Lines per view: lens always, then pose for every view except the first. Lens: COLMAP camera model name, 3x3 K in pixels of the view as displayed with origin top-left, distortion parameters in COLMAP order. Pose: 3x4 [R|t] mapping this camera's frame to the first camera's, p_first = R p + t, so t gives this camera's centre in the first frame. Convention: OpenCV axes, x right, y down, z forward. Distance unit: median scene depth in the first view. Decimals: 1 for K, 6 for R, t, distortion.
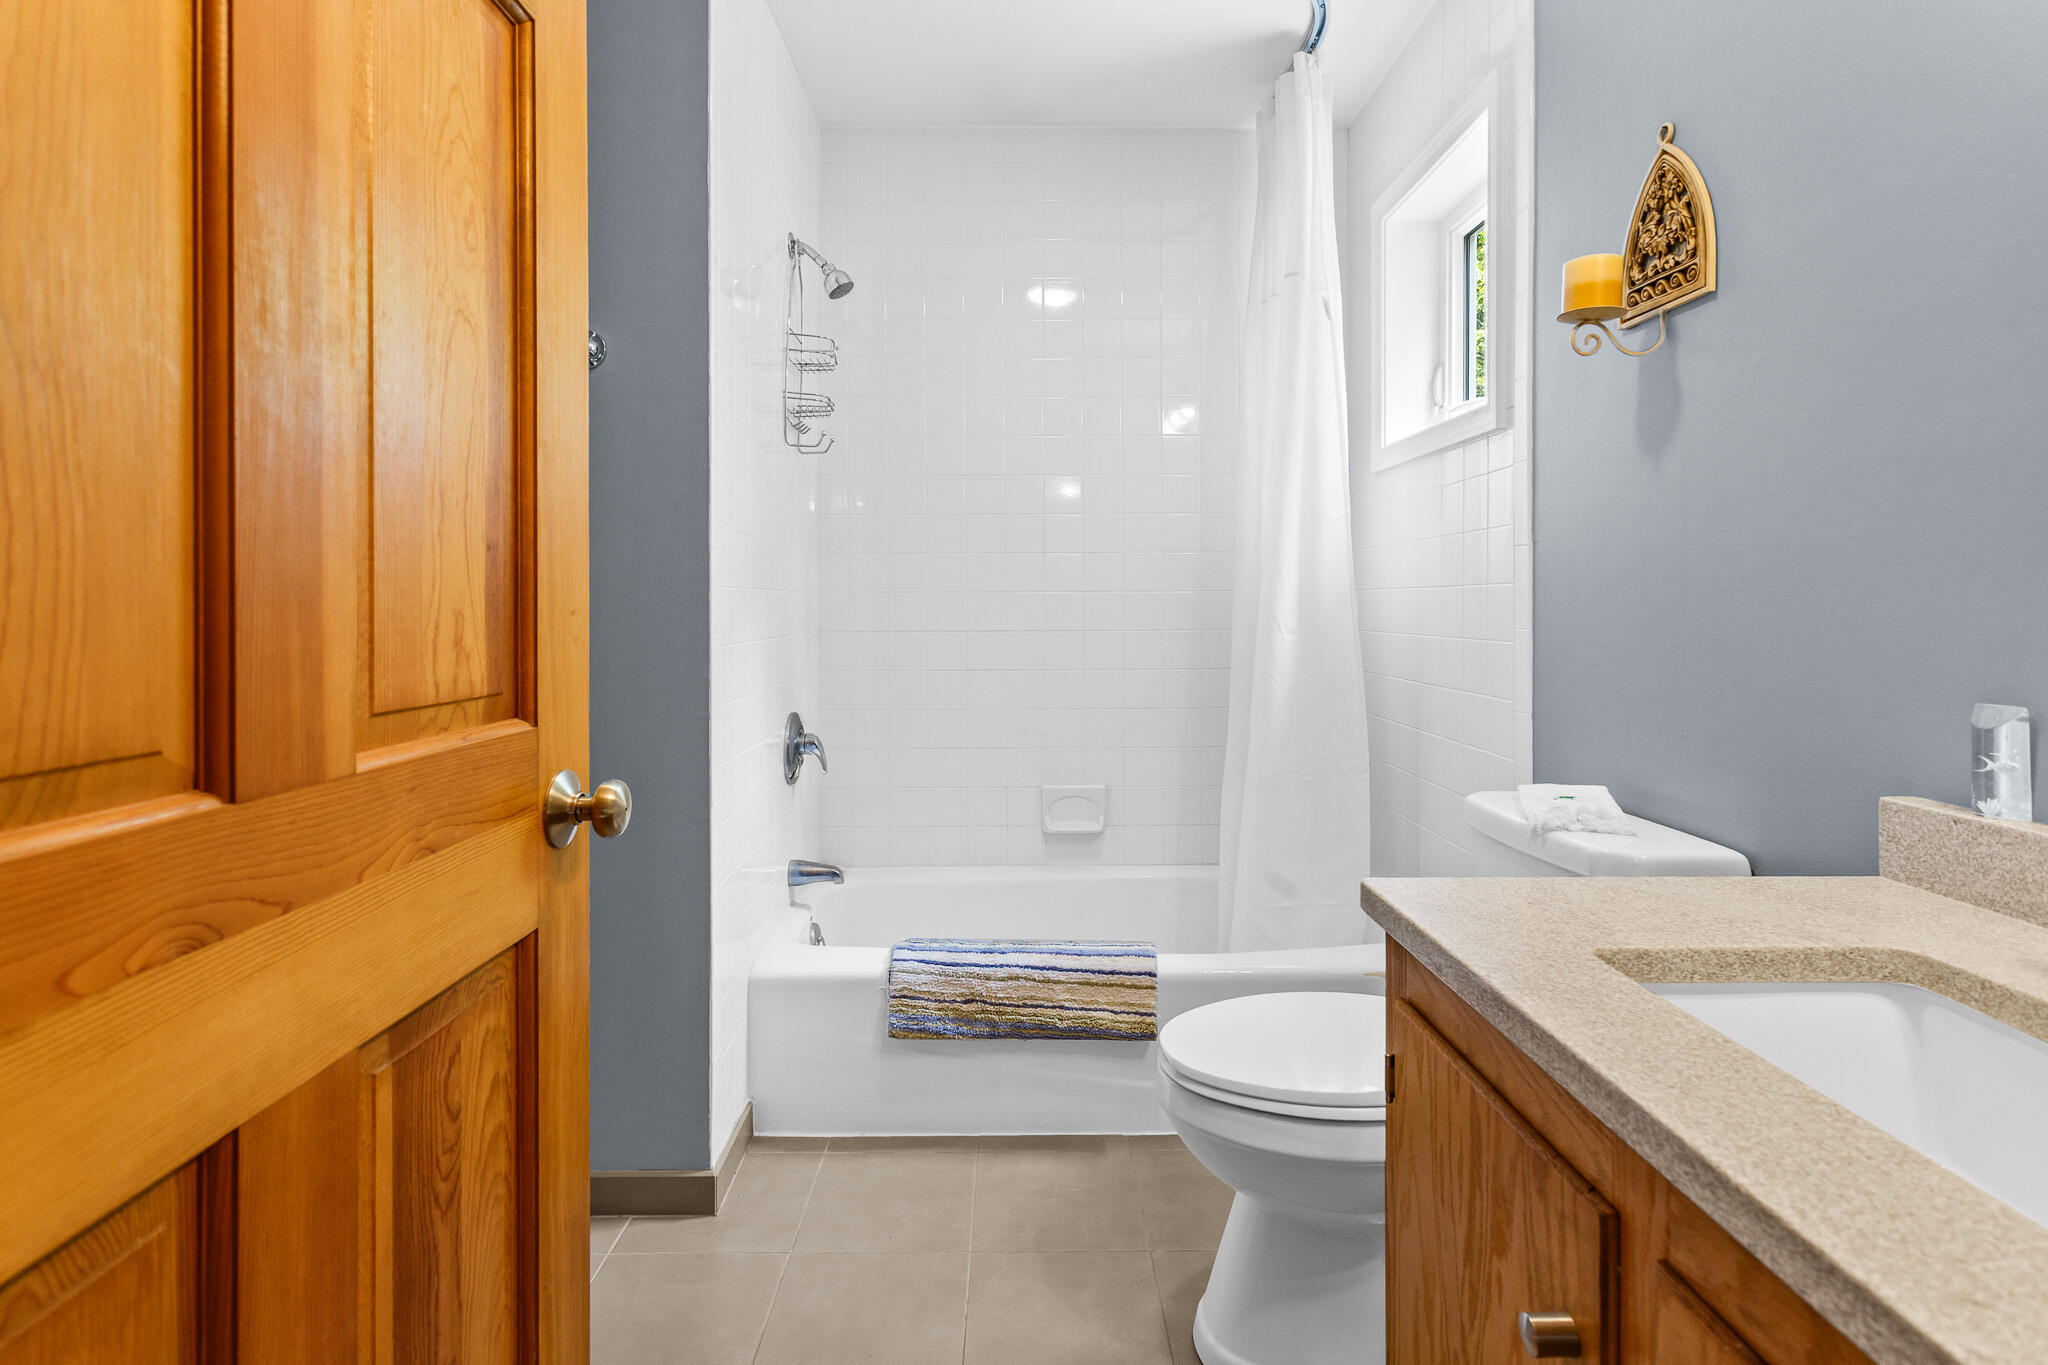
lens RADIAL K [[1003.4, 0, 985.6], [0, 1003.4, 629.4], [0, 0, 1]] dist [0.003287, 0.000166]
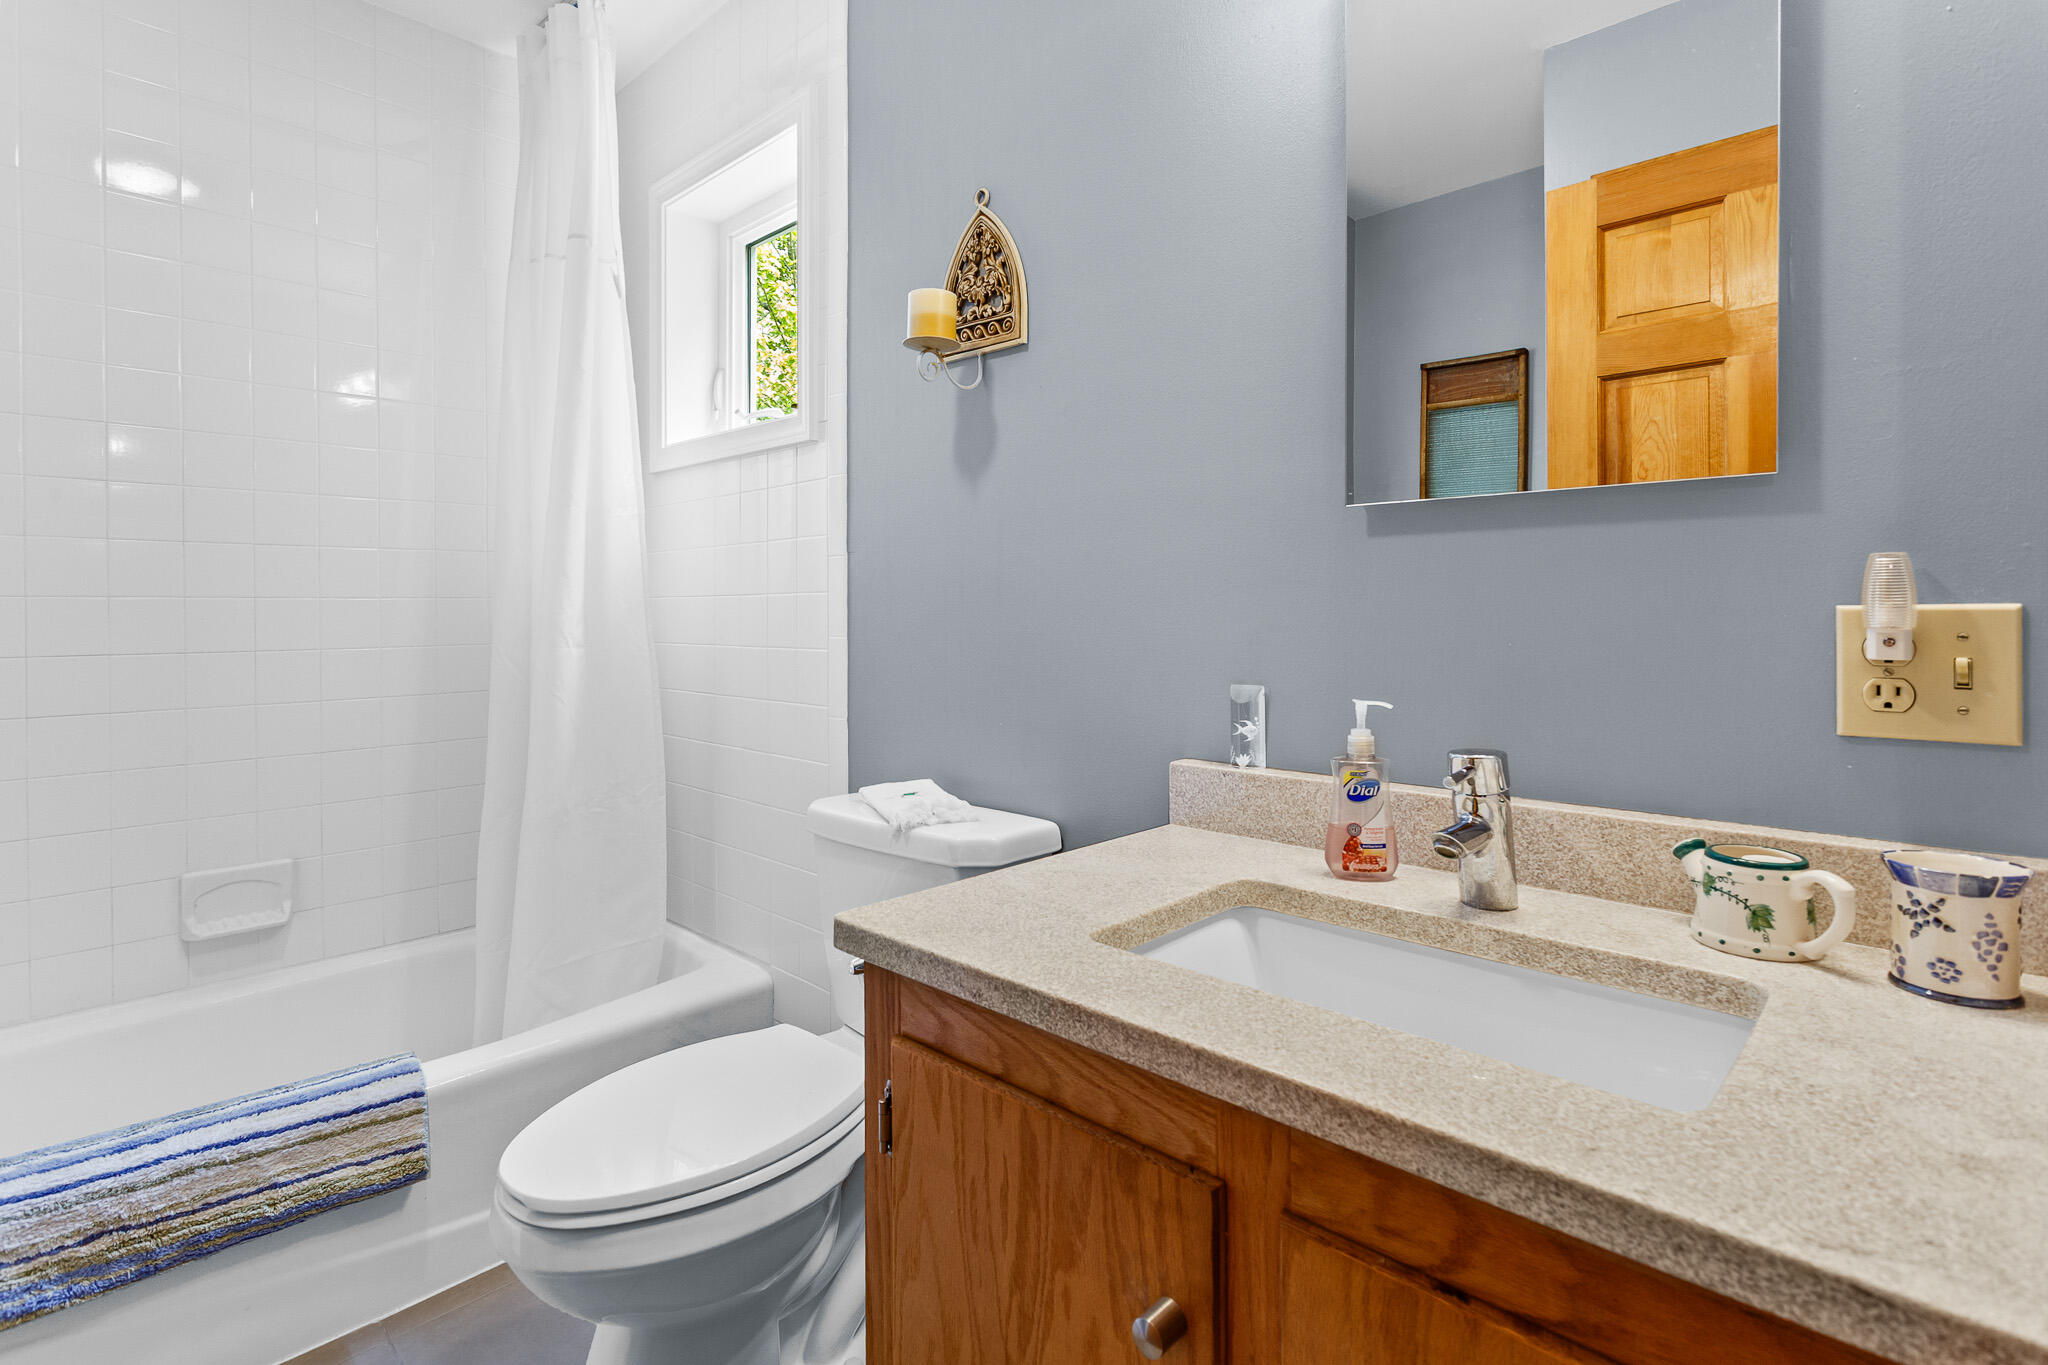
lens RADIAL K [[1018.3, 0, 1022.9], [0, 1018.3, 625.7], [0, 0, 1]] dist [0.001020, 0.001499]
pose [[0.679246, -0.011146, 0.733826, -0.141338], [0.021328, 0.999762, -0.004556, -0.003541], [-0.733601, 0.018746, 0.679322, 0.194689]]
